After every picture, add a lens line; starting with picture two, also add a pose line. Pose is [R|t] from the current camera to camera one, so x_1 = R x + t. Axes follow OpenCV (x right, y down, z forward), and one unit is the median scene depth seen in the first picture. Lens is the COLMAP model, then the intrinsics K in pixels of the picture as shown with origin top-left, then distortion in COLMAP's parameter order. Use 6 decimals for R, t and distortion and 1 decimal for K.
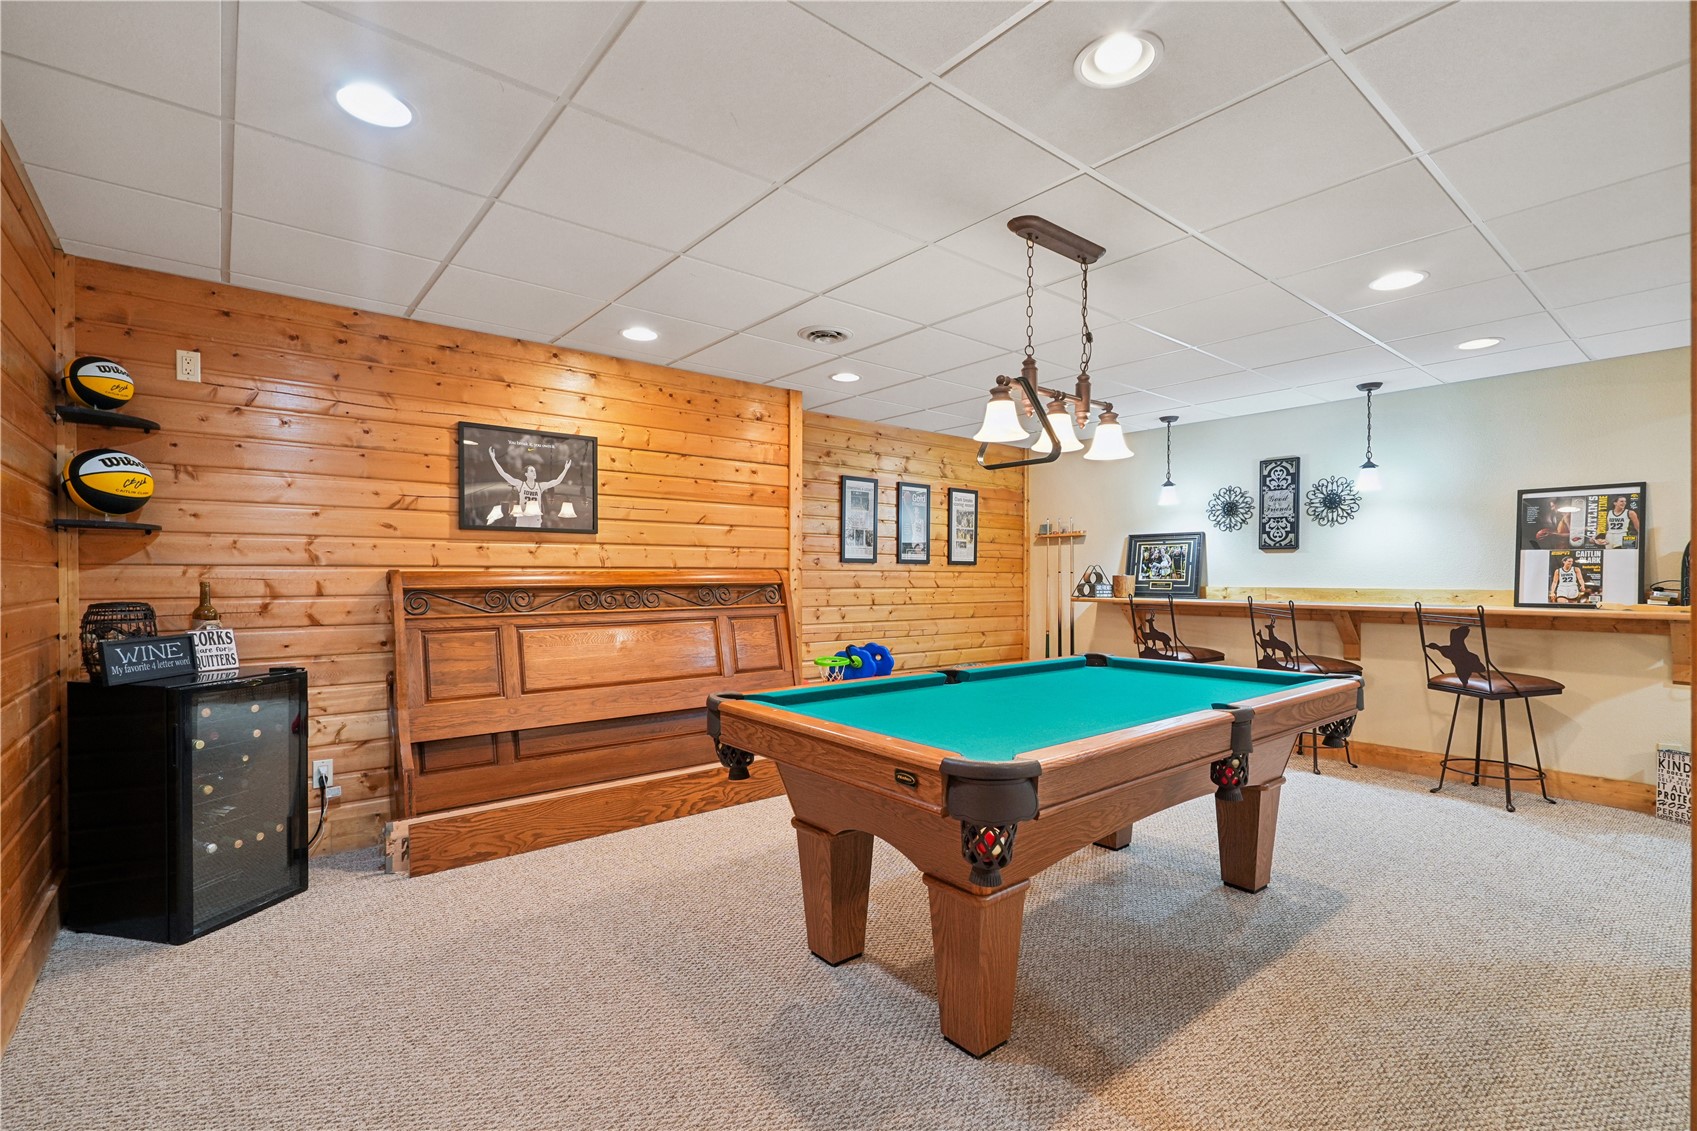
lens RADIAL K [[772.1, 0, 860.8], [0, 772.1, 579.6], [0, 0, 1]] dist [-0.003408, 0.002439]
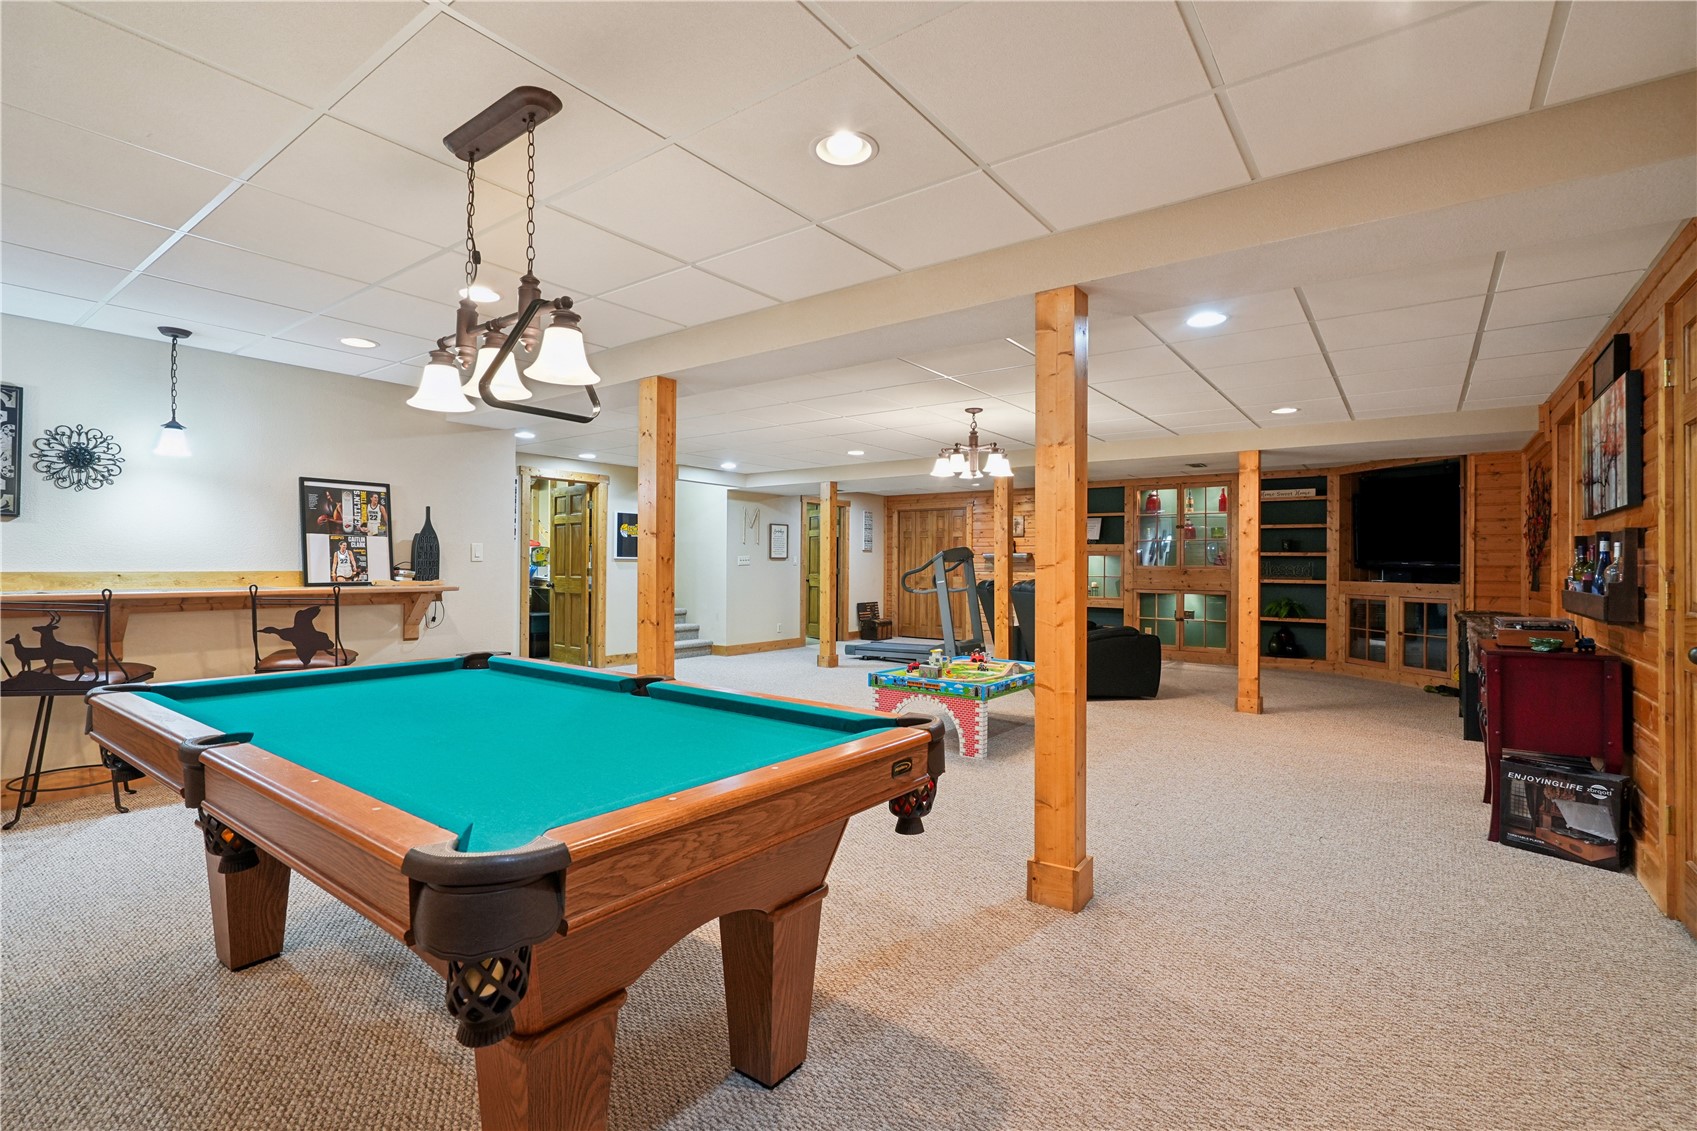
lens RADIAL K [[772.1, 0, 845.0], [0, 772.1, 557.3], [0, 0, 1]] dist [-0.003408, 0.002439]
pose [[-0.226513, 0.003180, 0.974003, -0.325917], [-0.003838, 0.999984, -0.004158, -0.003240], [-0.974001, -0.004680, -0.226497, 0.472745]]
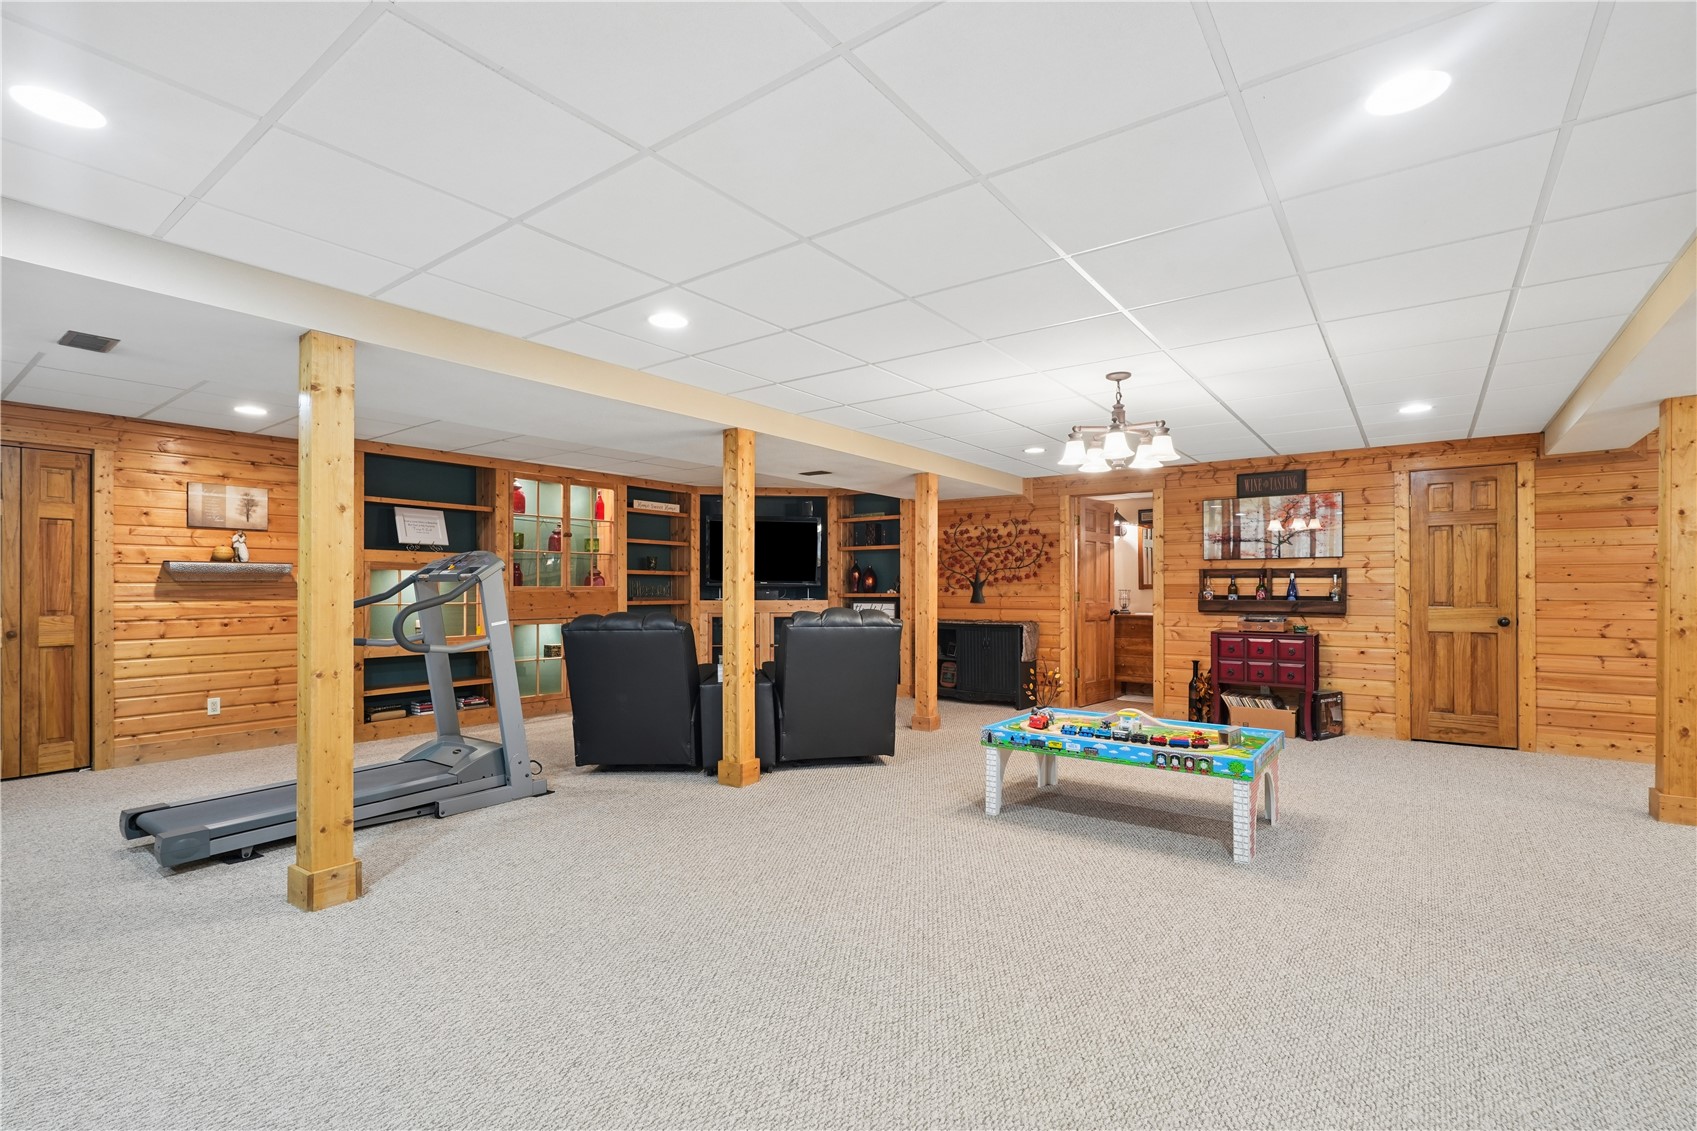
lens RADIAL K [[772.1, 0, 853.3], [0, 772.1, 578.9], [0, 0, 1]] dist [-0.003408, 0.002439]
pose [[-0.974757, -0.006604, -0.223172, 1.304157], [-0.004830, 0.999952, -0.008490, 0.002641], [0.223217, -0.007198, -0.974742, 0.789172]]
